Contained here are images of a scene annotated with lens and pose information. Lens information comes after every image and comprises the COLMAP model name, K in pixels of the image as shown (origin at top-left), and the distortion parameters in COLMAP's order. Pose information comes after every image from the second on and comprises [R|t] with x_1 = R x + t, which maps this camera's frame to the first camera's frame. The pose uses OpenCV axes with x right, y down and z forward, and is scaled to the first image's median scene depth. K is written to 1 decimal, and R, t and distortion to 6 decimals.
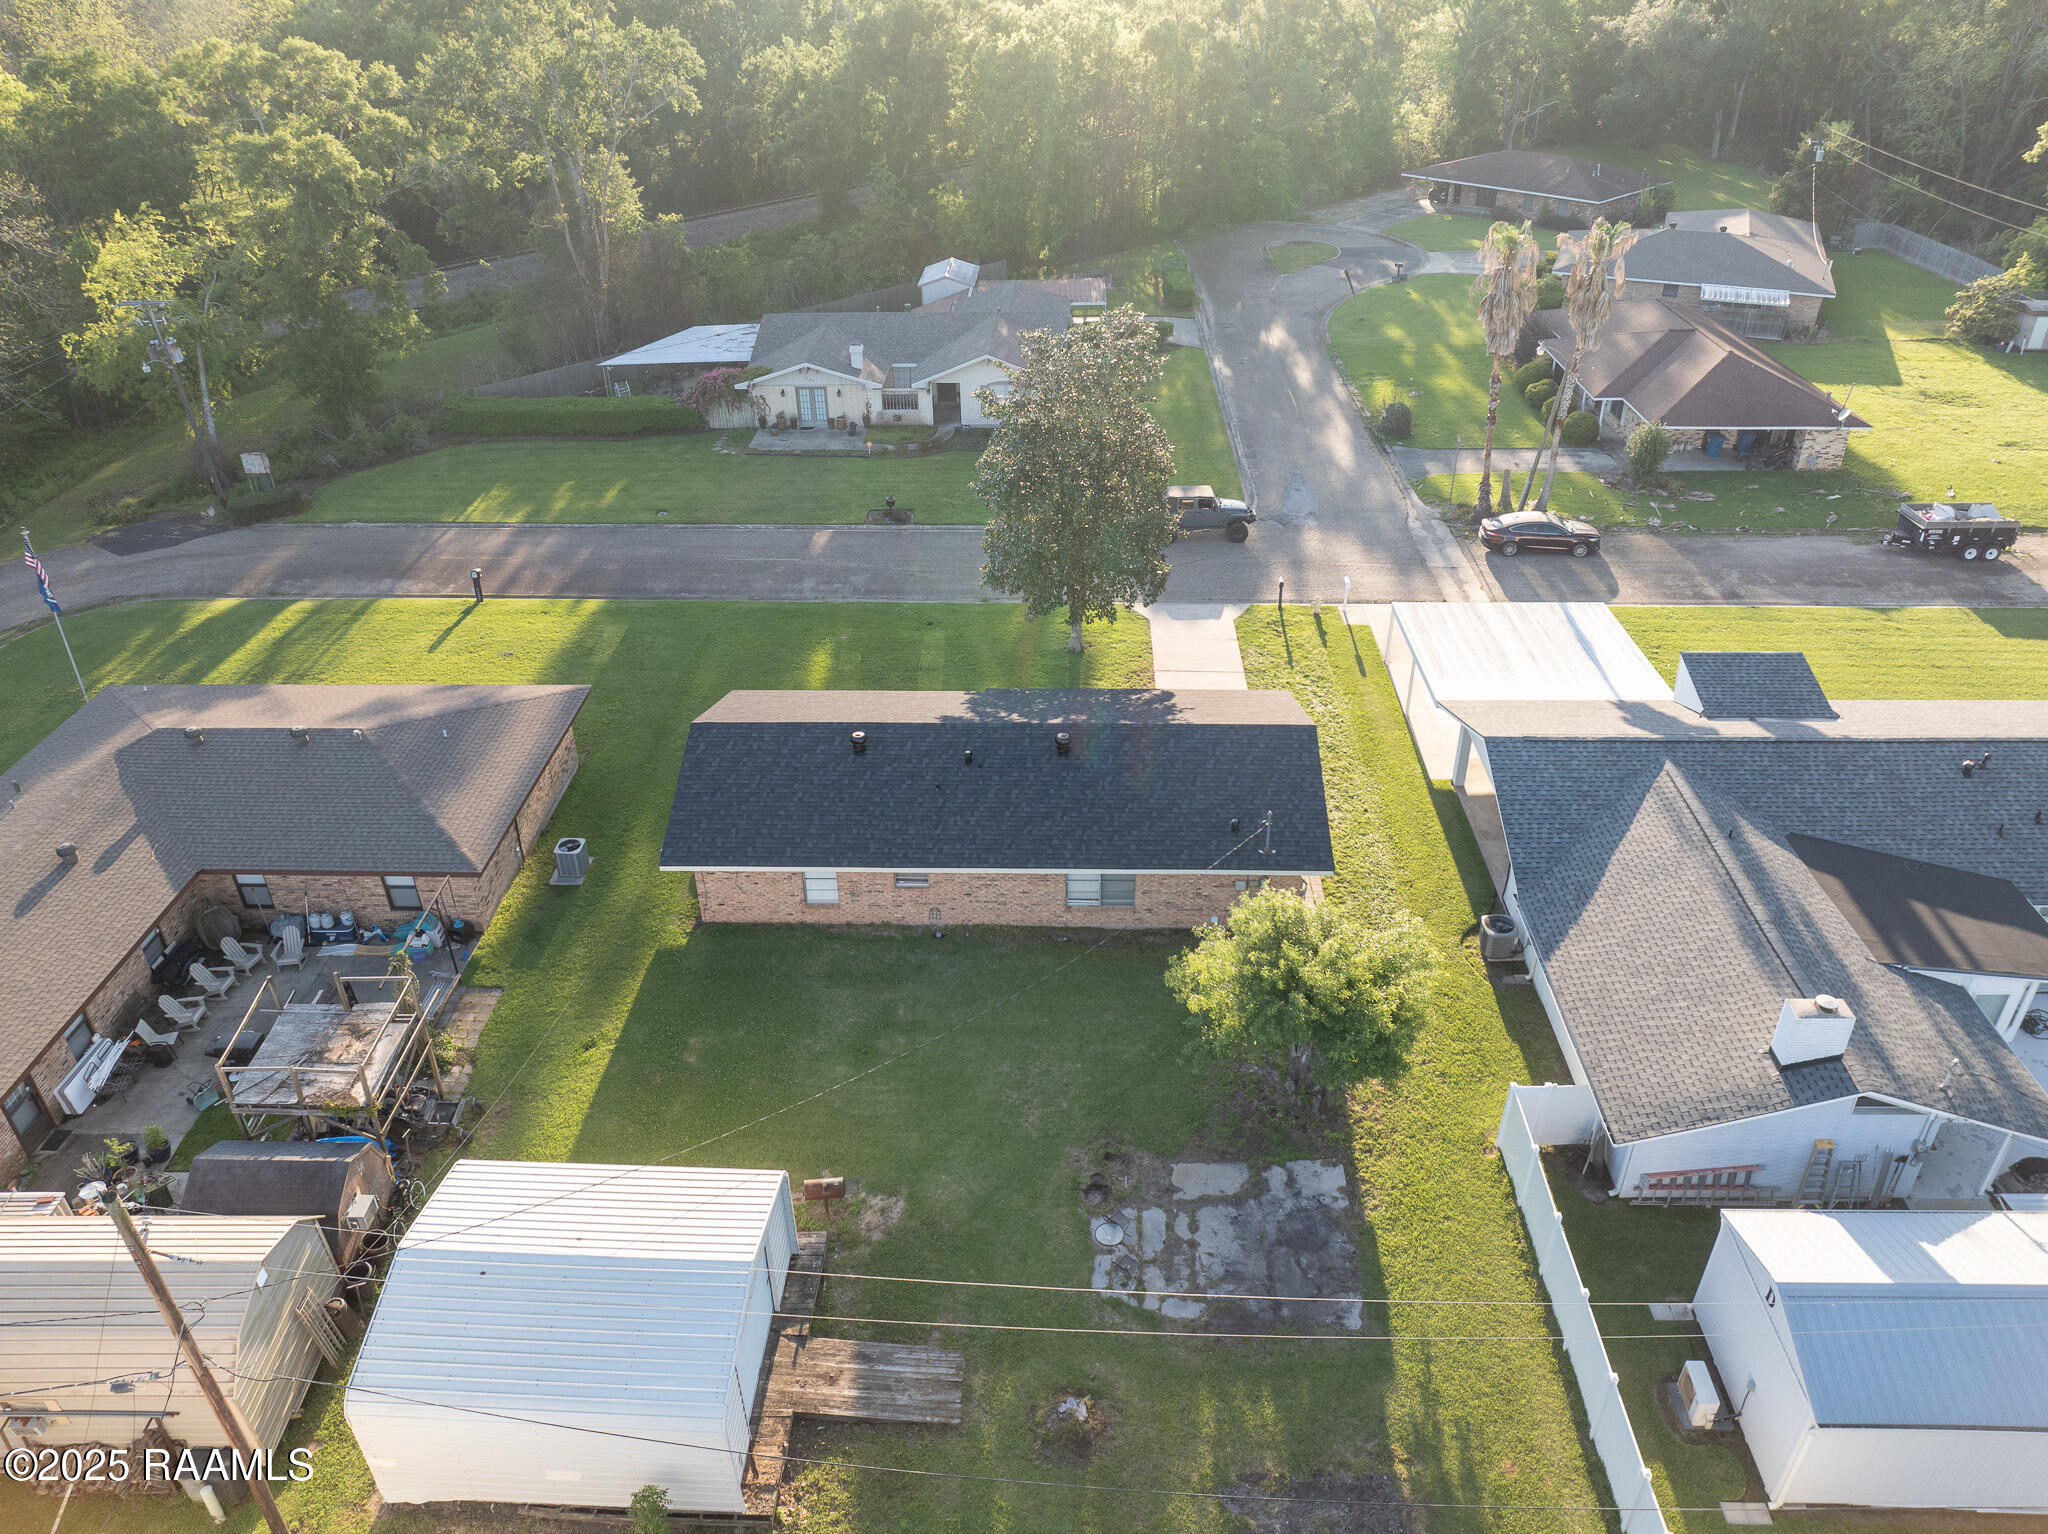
lens RADIAL K [[1442.8, 0, 1024.0], [0, 1442.8, 767.0], [0, 0, 1]] dist [-0.029208, -0.003930]
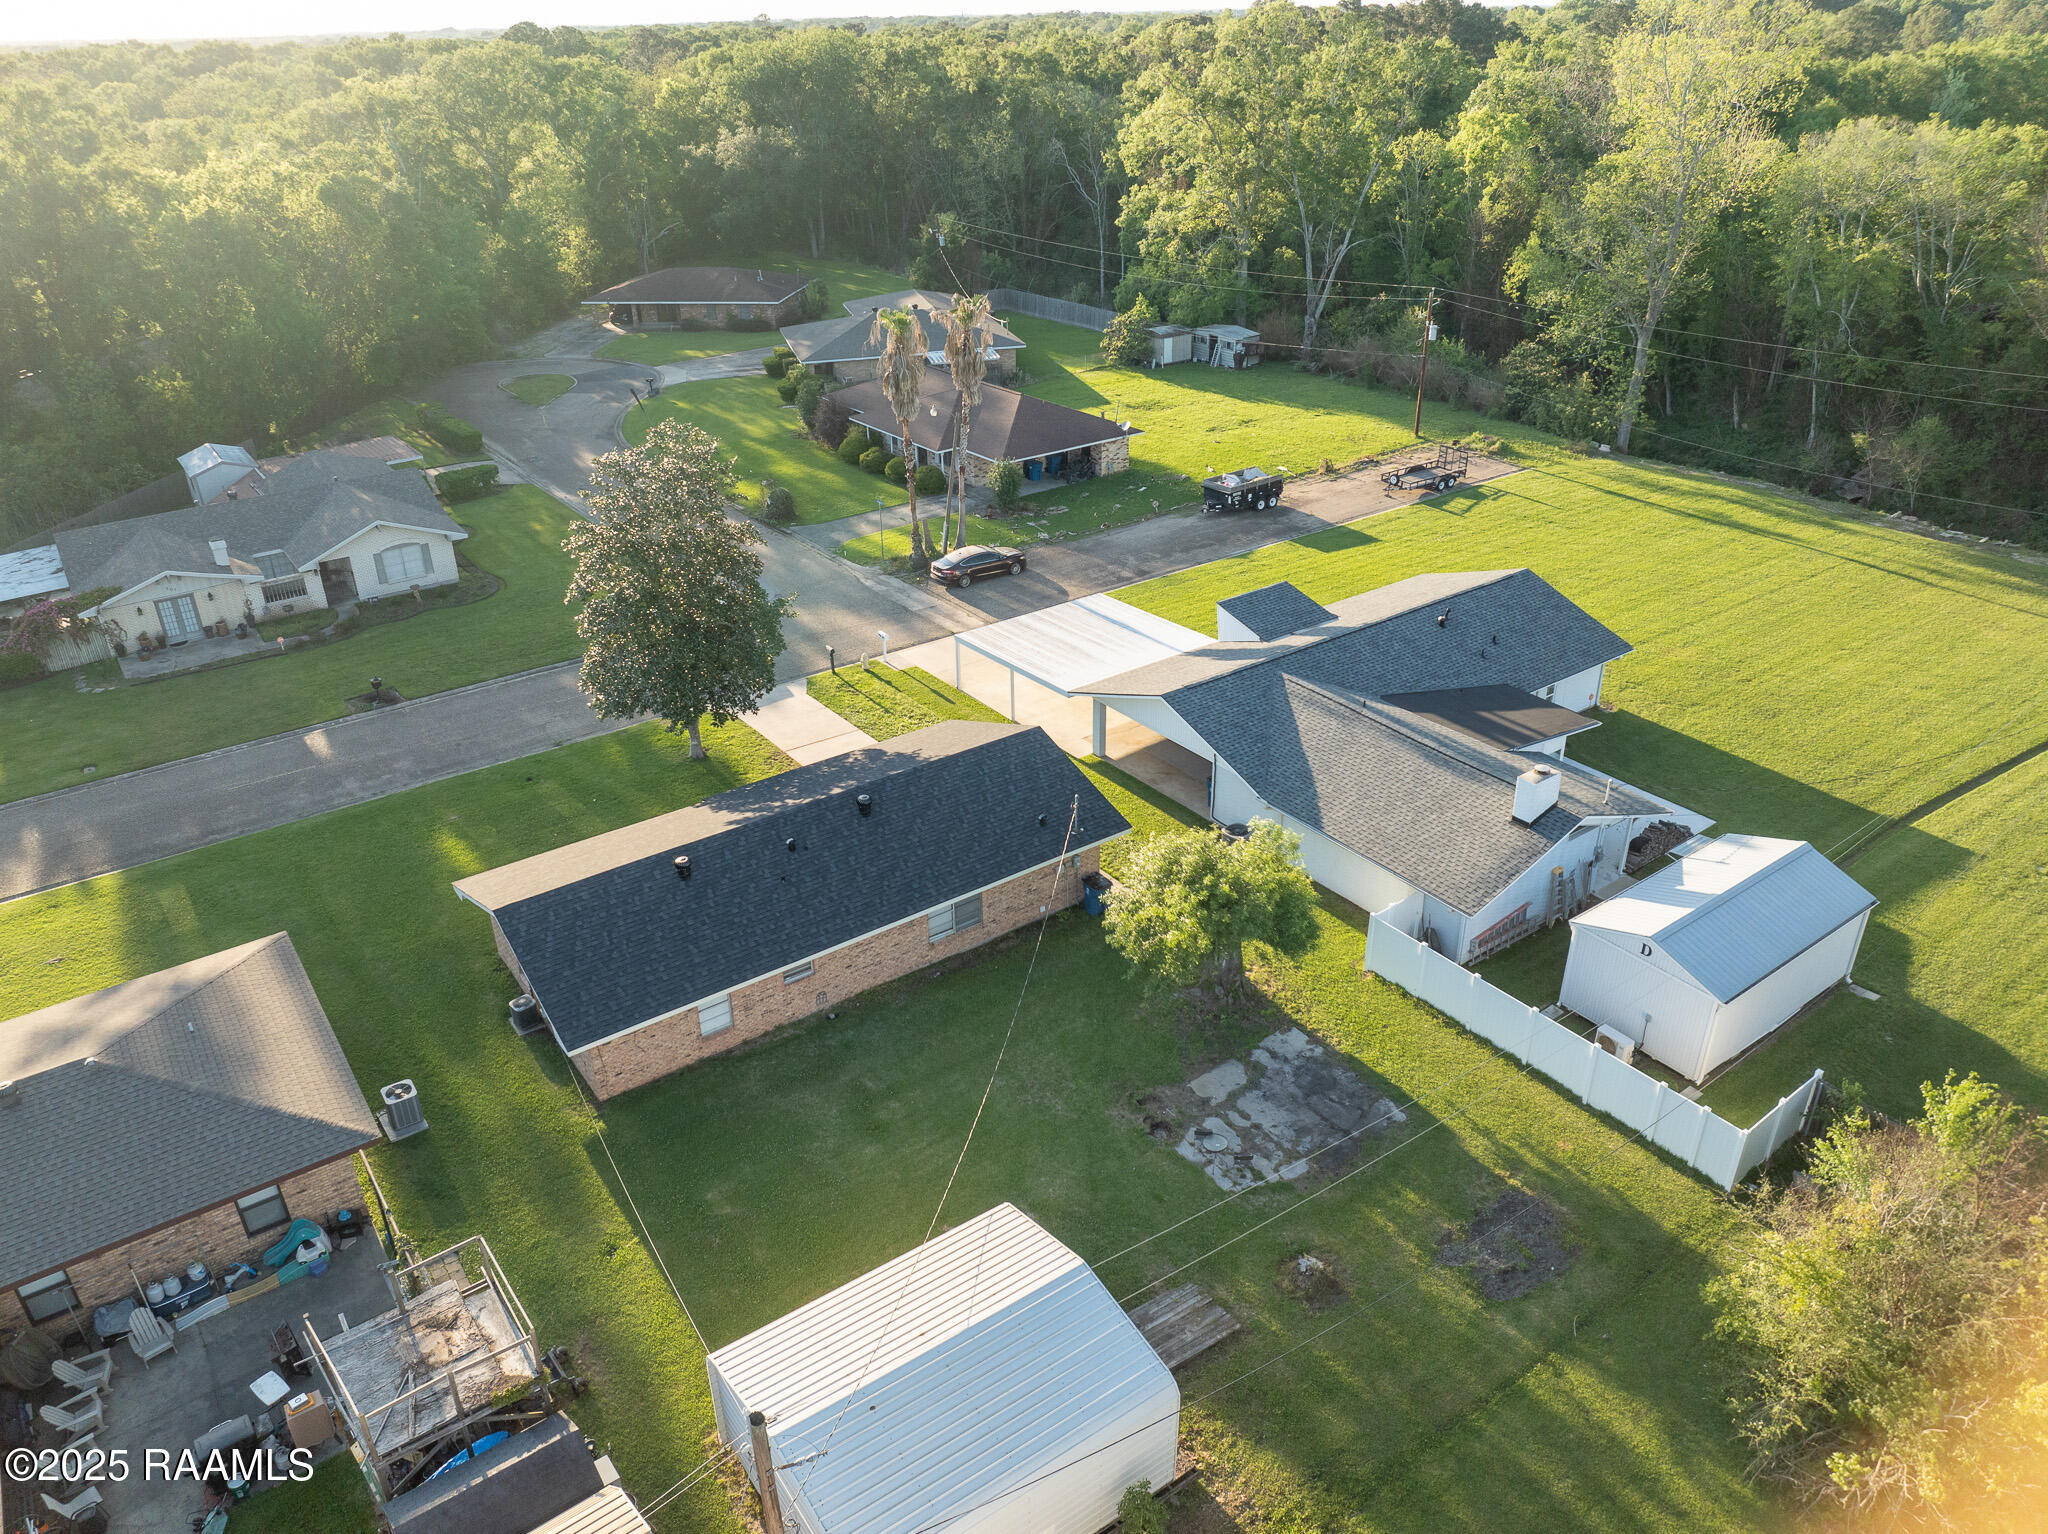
lens RADIAL K [[1430.3, 0, 1021.7], [0, 1430.3, 788.9], [0, 0, 1]] dist [-0.021438, -0.005429]
pose [[0.791826, -0.292908, 0.535926, -0.307169], [0.328755, 0.943933, 0.030170, -0.014698], [-0.514715, 0.152299, 0.843726, 0.036884]]
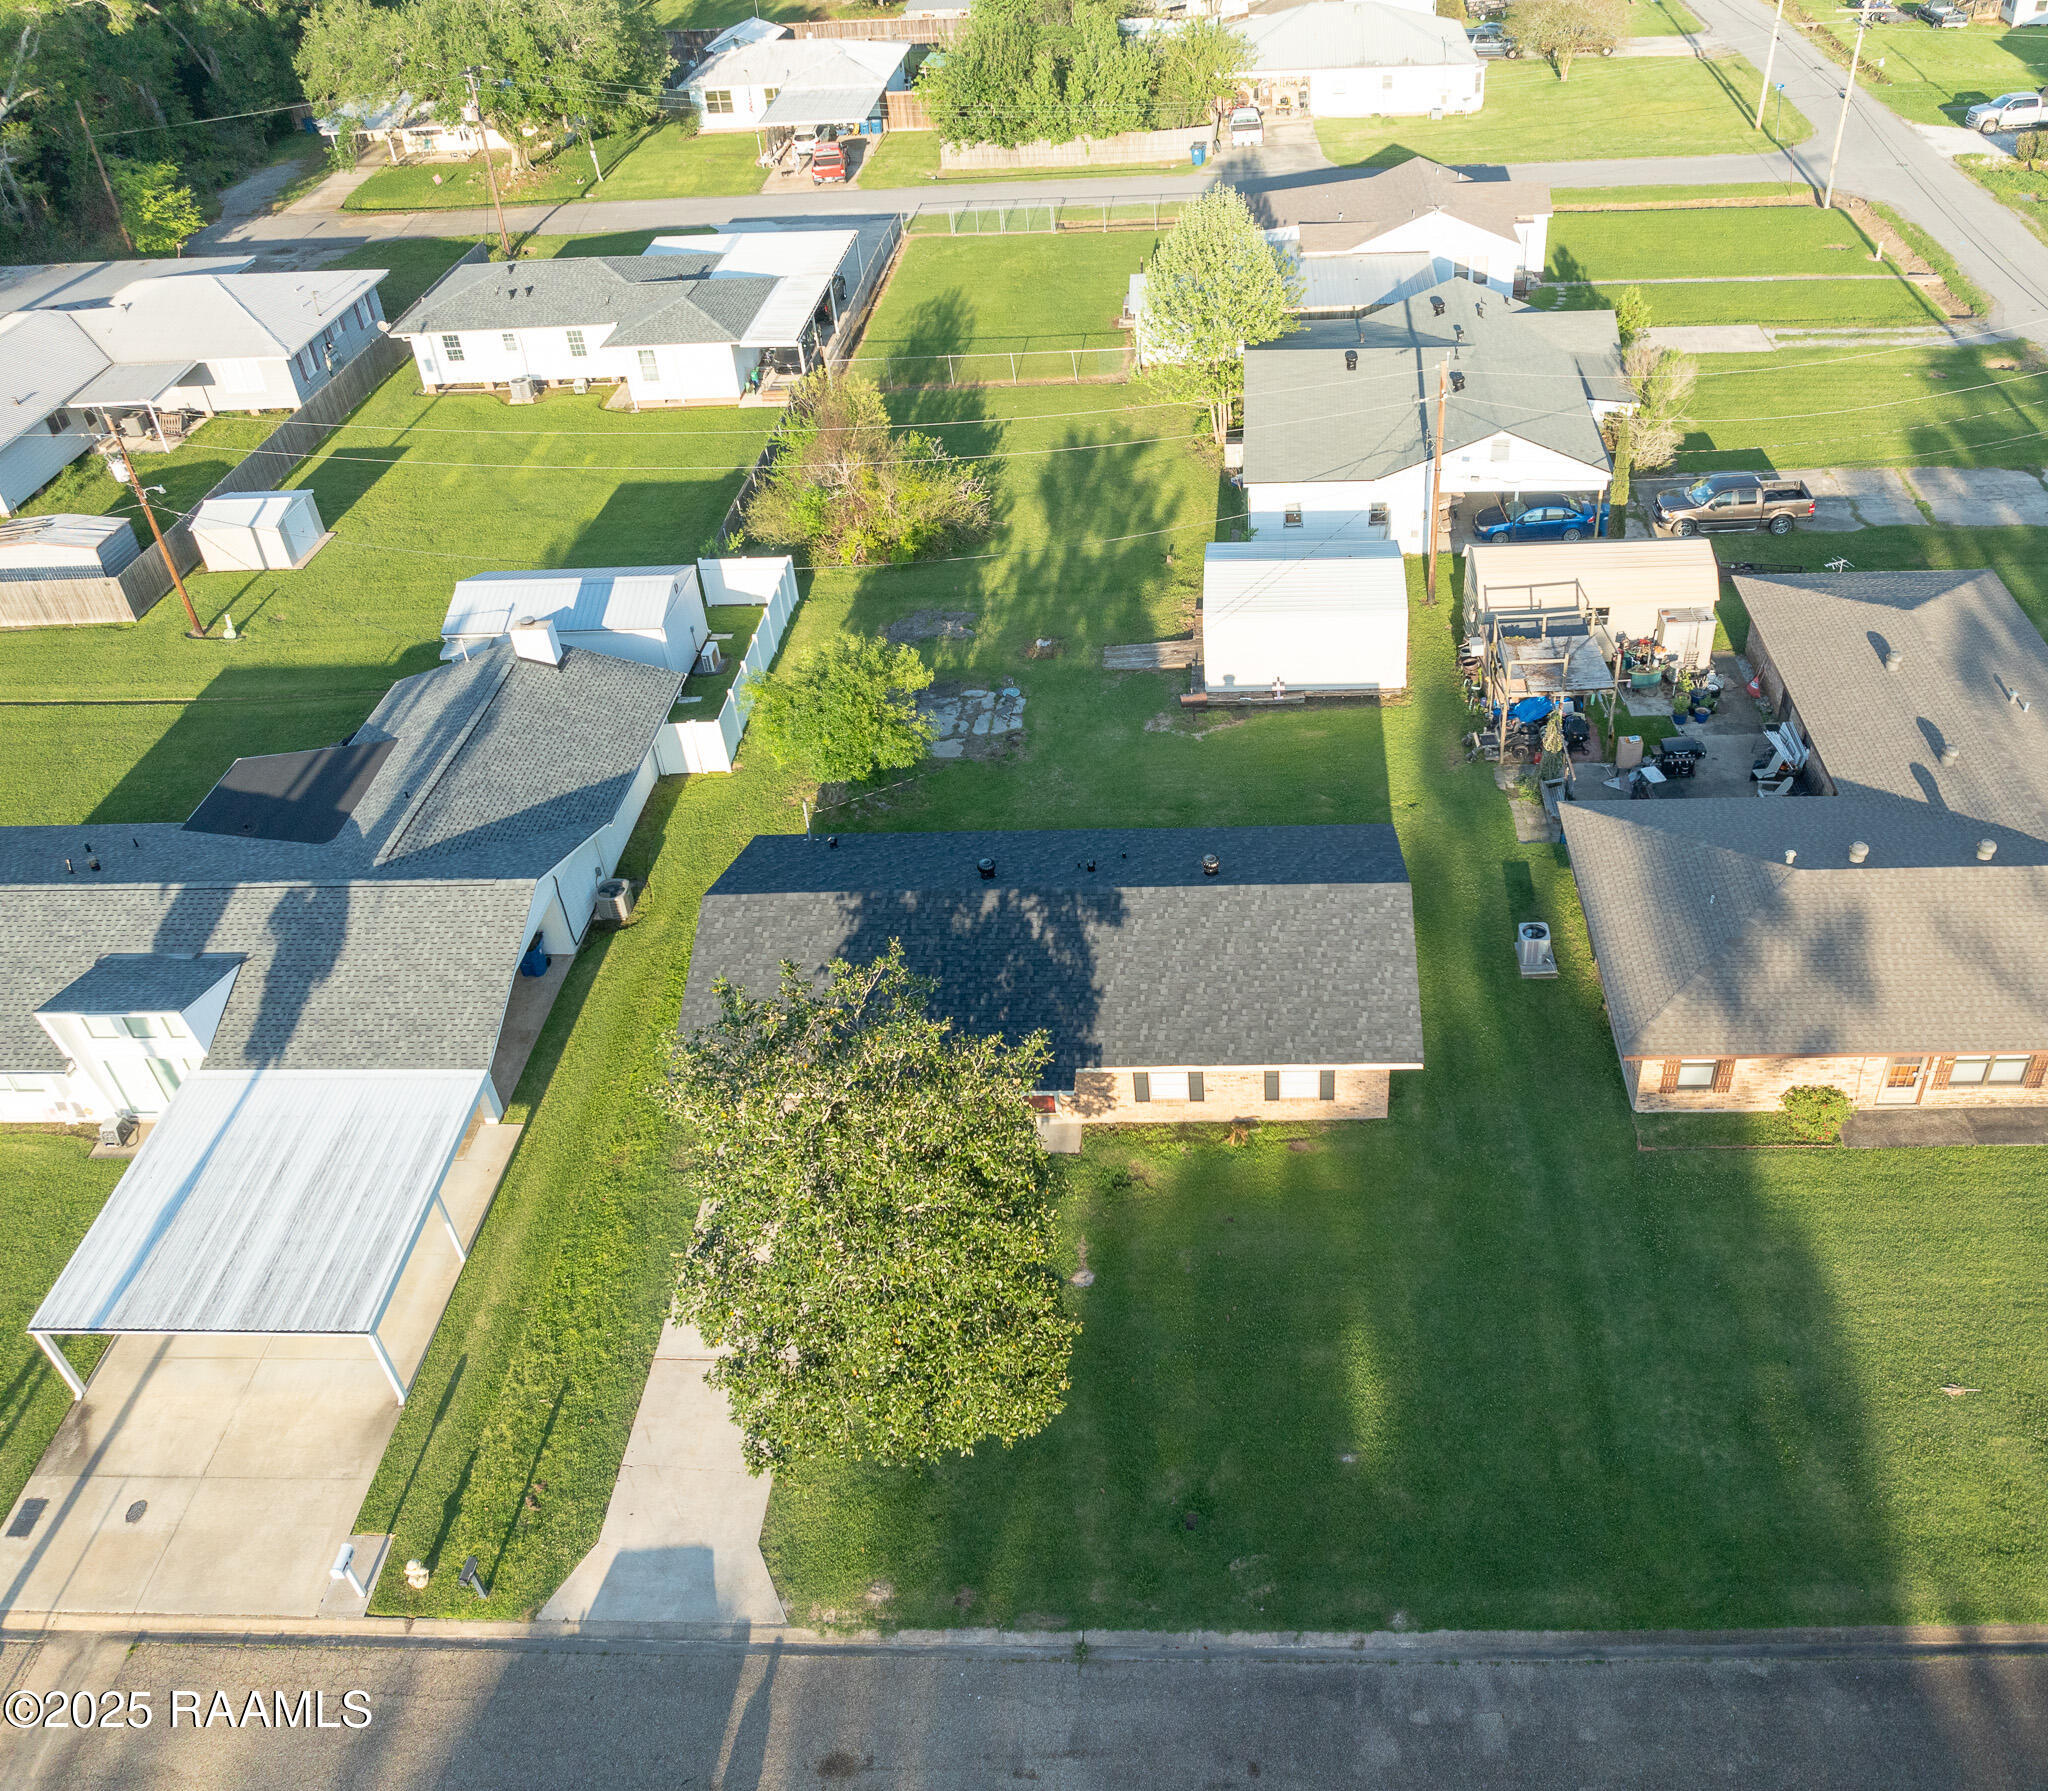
lens RADIAL K [[1728.1, 0, 1169.6], [0, 1728.1, 893.4], [0, 0, 1]] dist [-0.013395, -0.009241]
pose [[-0.998299, 0.049639, 0.030585, -0.085128], [0.045950, 0.346924, 0.936767, -0.721844], [0.035889, 0.936579, -0.348615, 0.977355]]
